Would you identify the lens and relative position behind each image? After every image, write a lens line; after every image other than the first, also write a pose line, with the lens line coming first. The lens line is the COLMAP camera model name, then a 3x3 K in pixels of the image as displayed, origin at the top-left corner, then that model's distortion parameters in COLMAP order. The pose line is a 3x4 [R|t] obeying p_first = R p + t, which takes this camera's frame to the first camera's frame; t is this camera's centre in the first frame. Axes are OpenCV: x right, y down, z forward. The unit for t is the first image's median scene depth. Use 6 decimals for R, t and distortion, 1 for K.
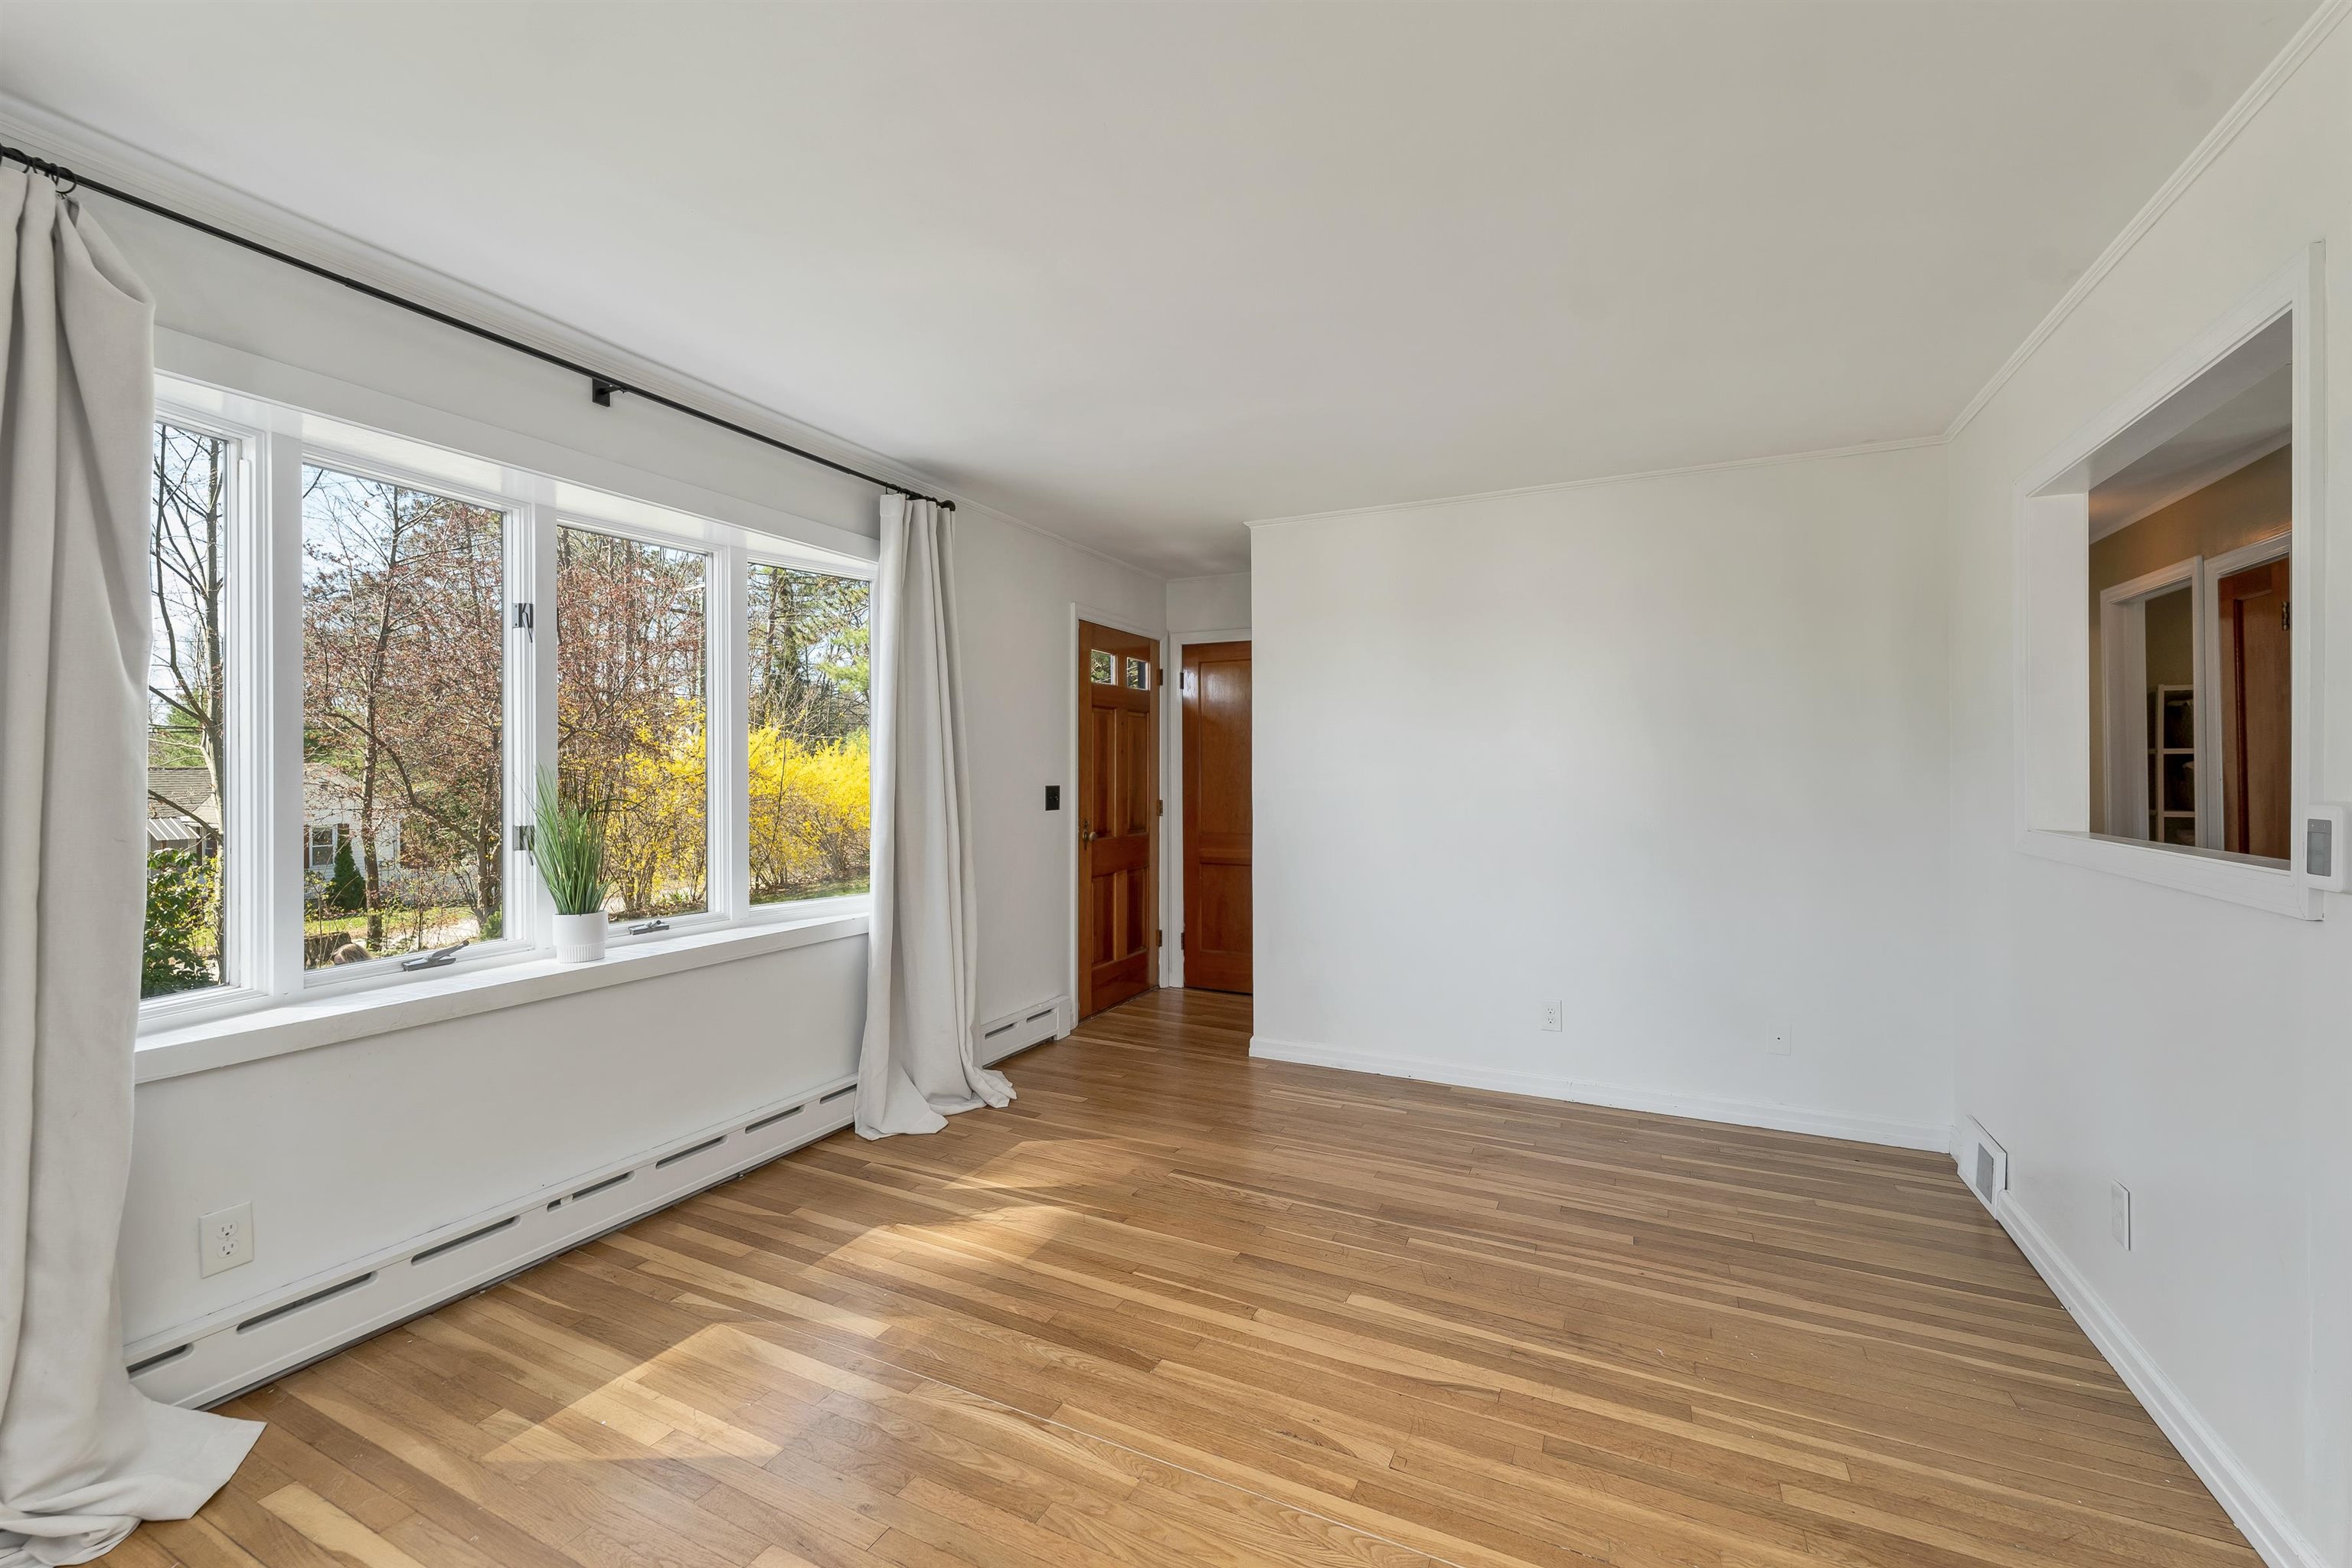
lens RADIAL K [[986.4, 0, 1165.2], [0, 986.4, 775.5], [0, 0, 1]] dist [-0.000850, 0.000651]
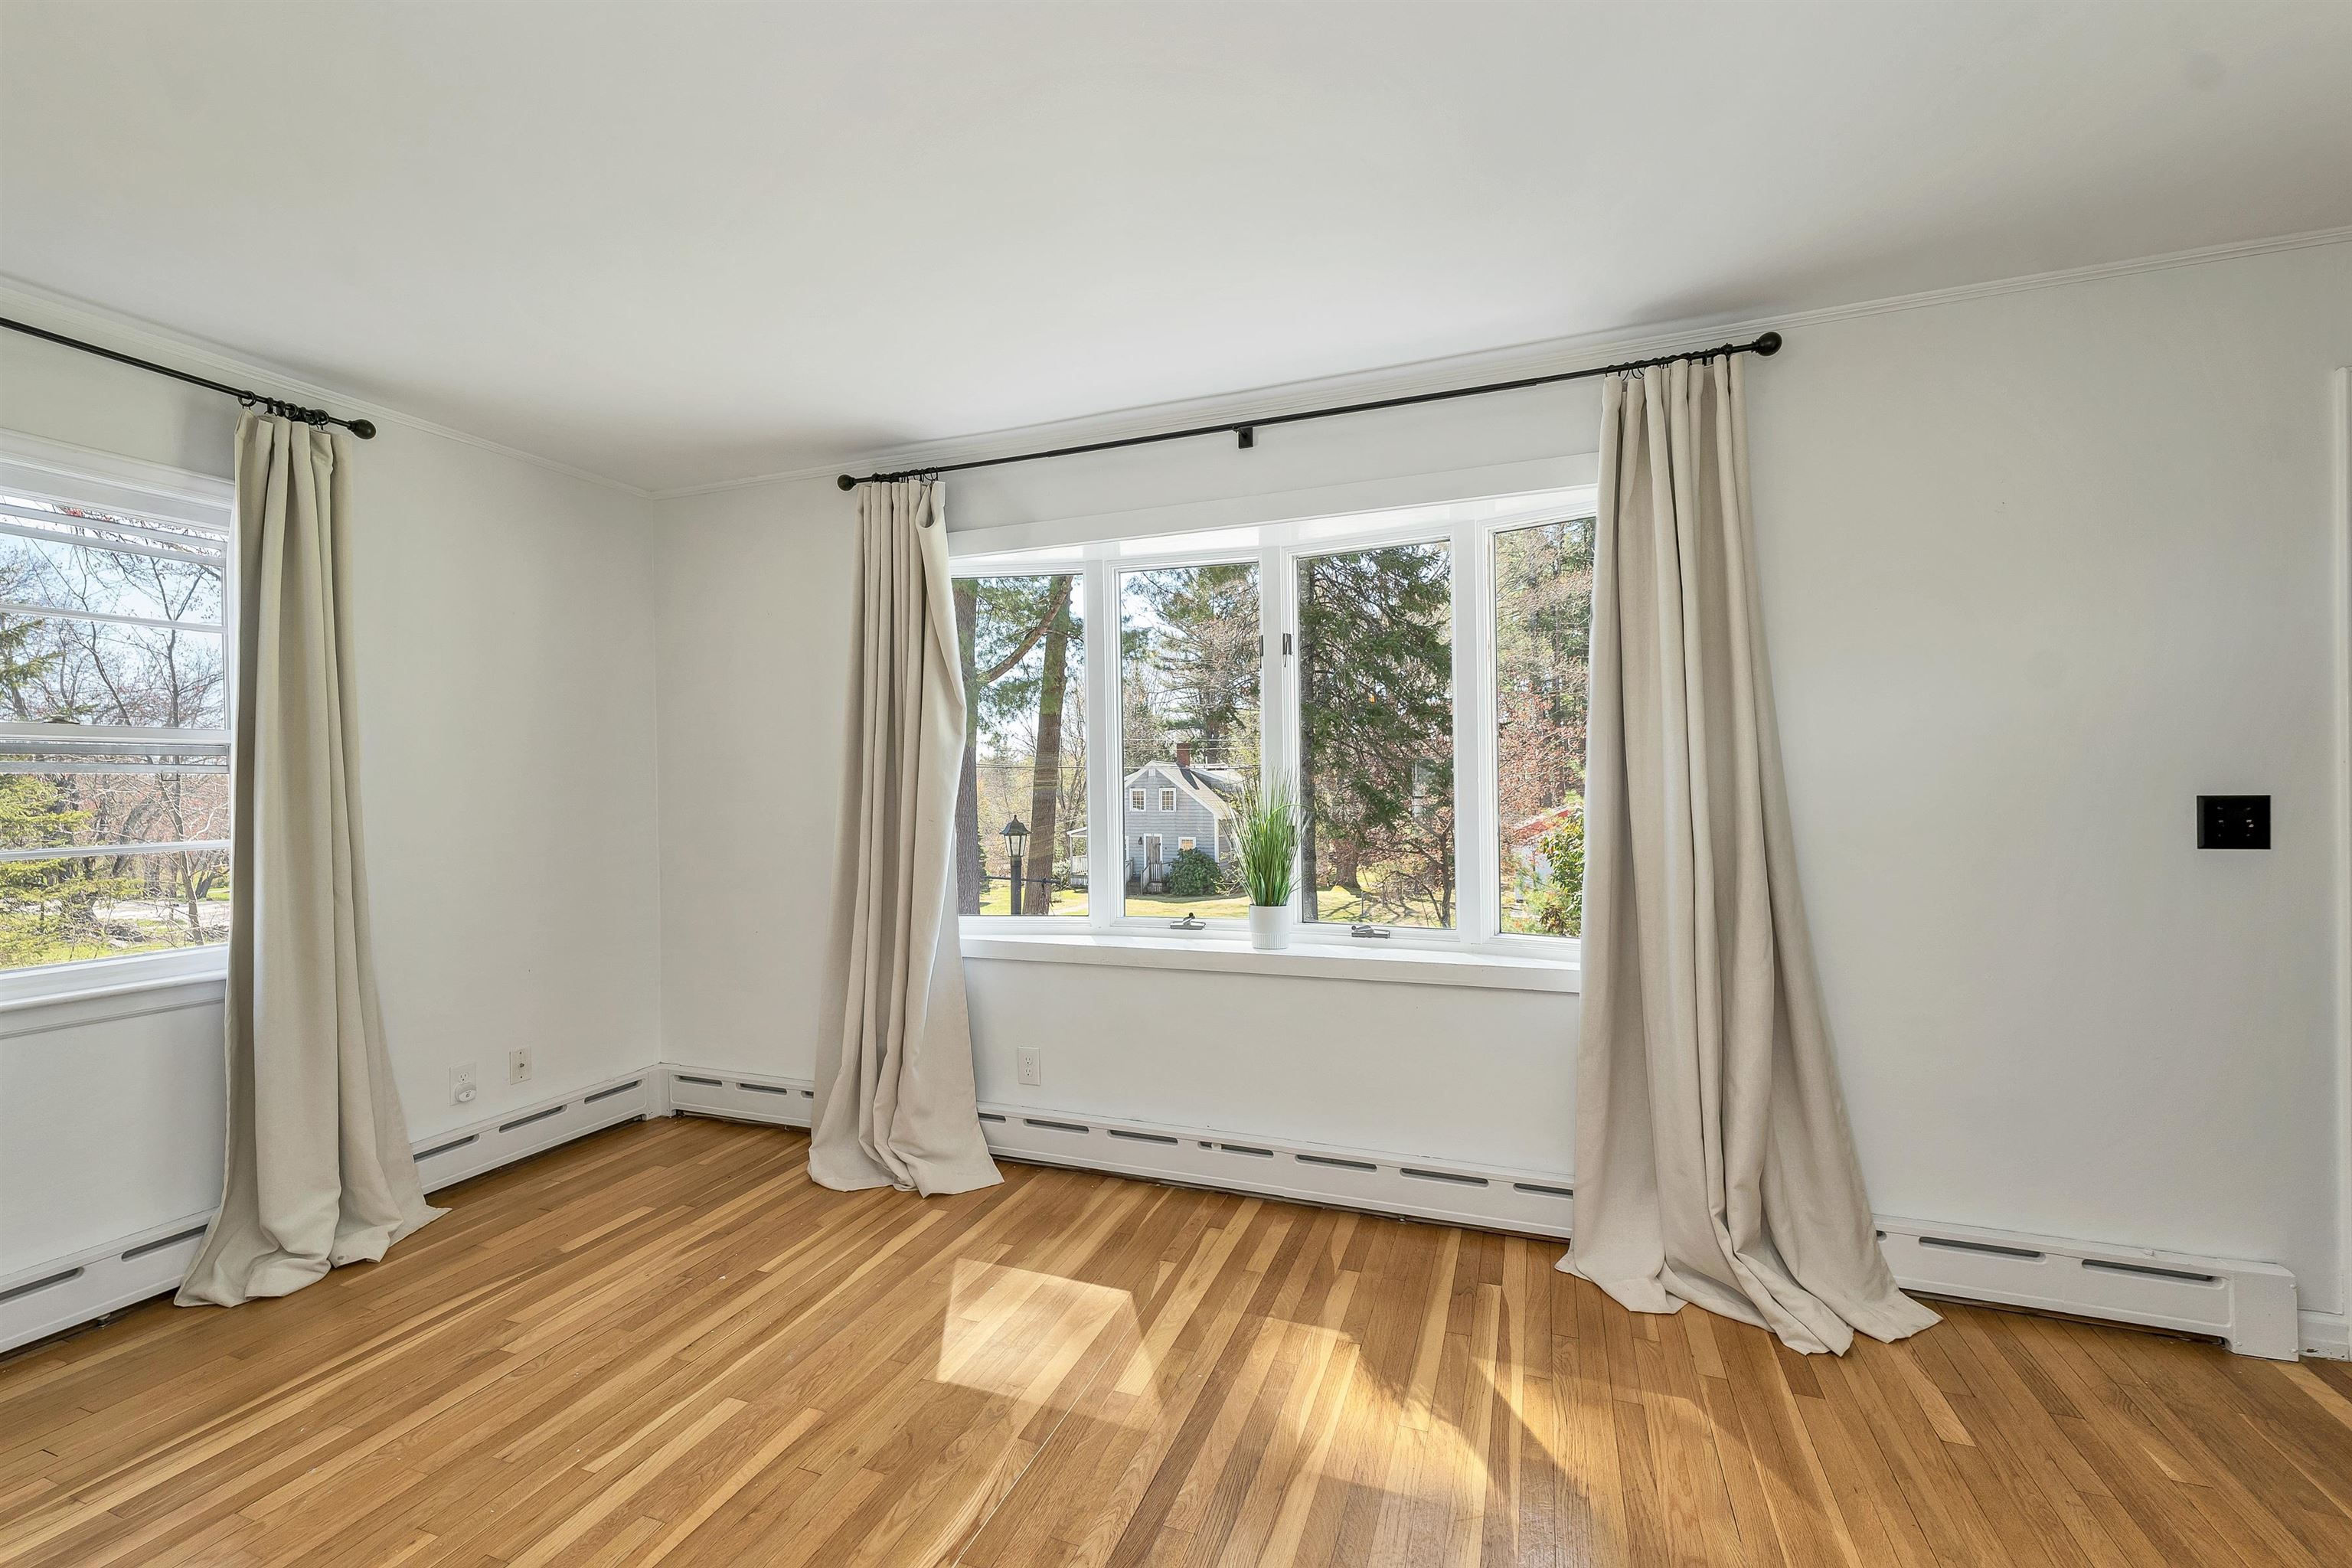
lens RADIAL K [[986.4, 0, 1162.2], [0, 986.4, 782.7], [0, 0, 1]] dist [-0.000850, 0.000651]
pose [[0.087183, -0.001924, -0.996190, 0.551630], [0.007284, 0.999973, -0.001294, 0.002290], [0.996166, -0.007143, 0.087195, 0.845549]]
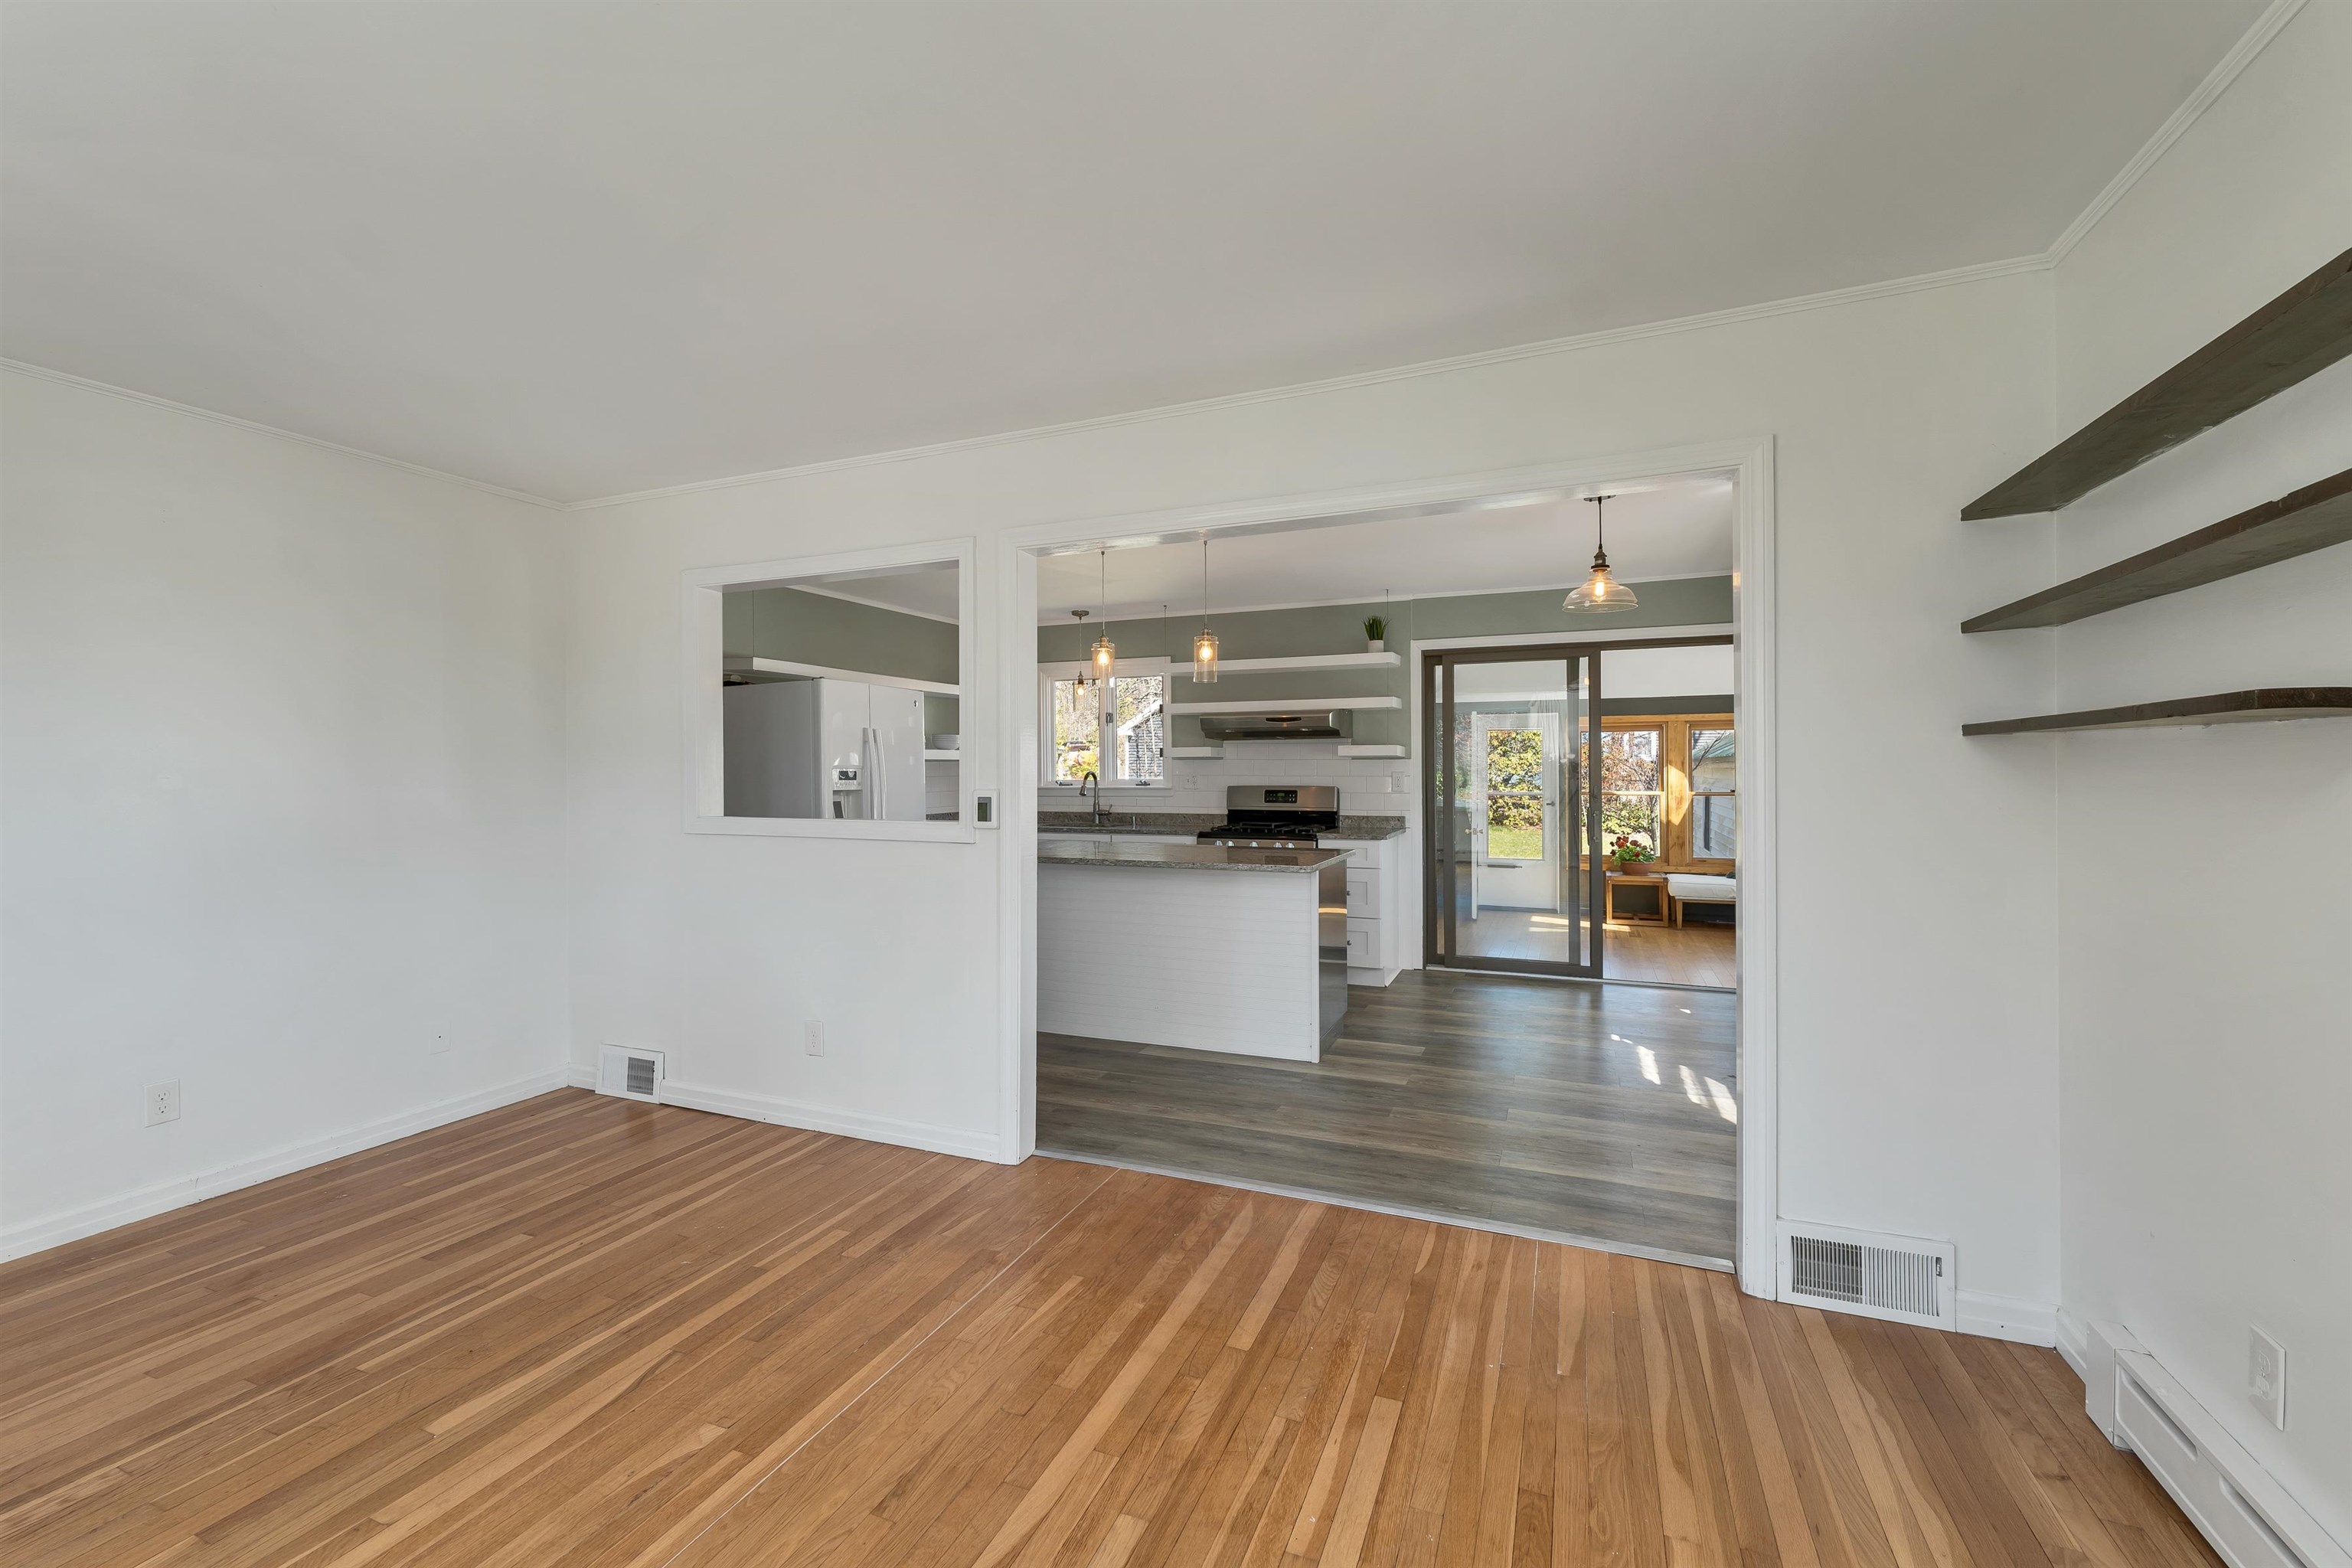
lens RADIAL K [[986.4, 0, 1166.7], [0, 986.4, 769.8], [0, 0, 1]] dist [-0.000850, 0.000651]
pose [[-0.064822, 0.000345, 0.997897, -0.622107], [0.012385, 0.999923, 0.000459, -0.004135], [-0.997820, 0.012388, -0.064821, 0.420132]]
